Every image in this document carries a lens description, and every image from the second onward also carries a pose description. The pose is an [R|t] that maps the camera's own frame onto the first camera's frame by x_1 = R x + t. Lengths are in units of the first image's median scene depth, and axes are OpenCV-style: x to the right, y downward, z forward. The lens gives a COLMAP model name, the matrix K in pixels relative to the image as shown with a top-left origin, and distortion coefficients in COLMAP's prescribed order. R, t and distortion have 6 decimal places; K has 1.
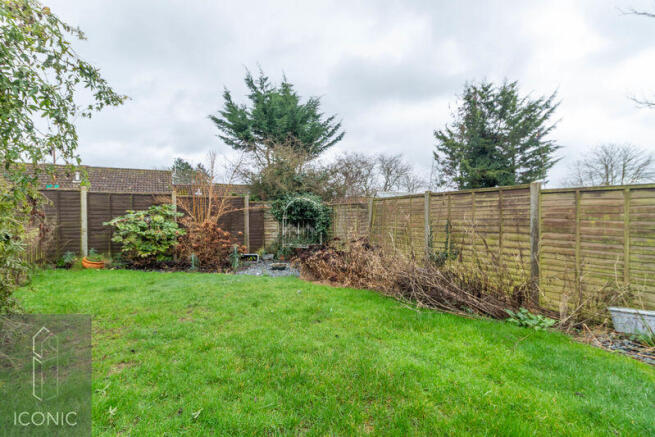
lens RADIAL K [[302.0, 0, 324.9], [0, 302.0, 216.5], [0, 0, 1]] dist [0.008937, -0.001415]
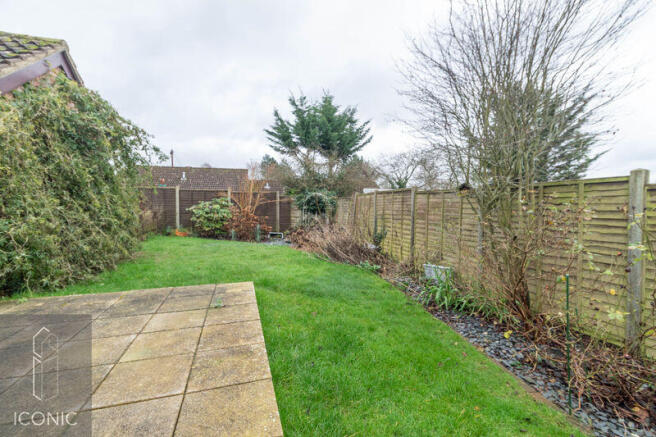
lens RADIAL K [[302.5, 0, 331.0], [0, 302.5, 217.0], [0, 0, 1]] dist [0.008937, -0.001415]
pose [[0.965824, 0.023713, -0.258112, 0.338456], [-0.015213, 0.999276, 0.034880, -0.002863], [0.258752, -0.029761, 0.965485, -0.285503]]
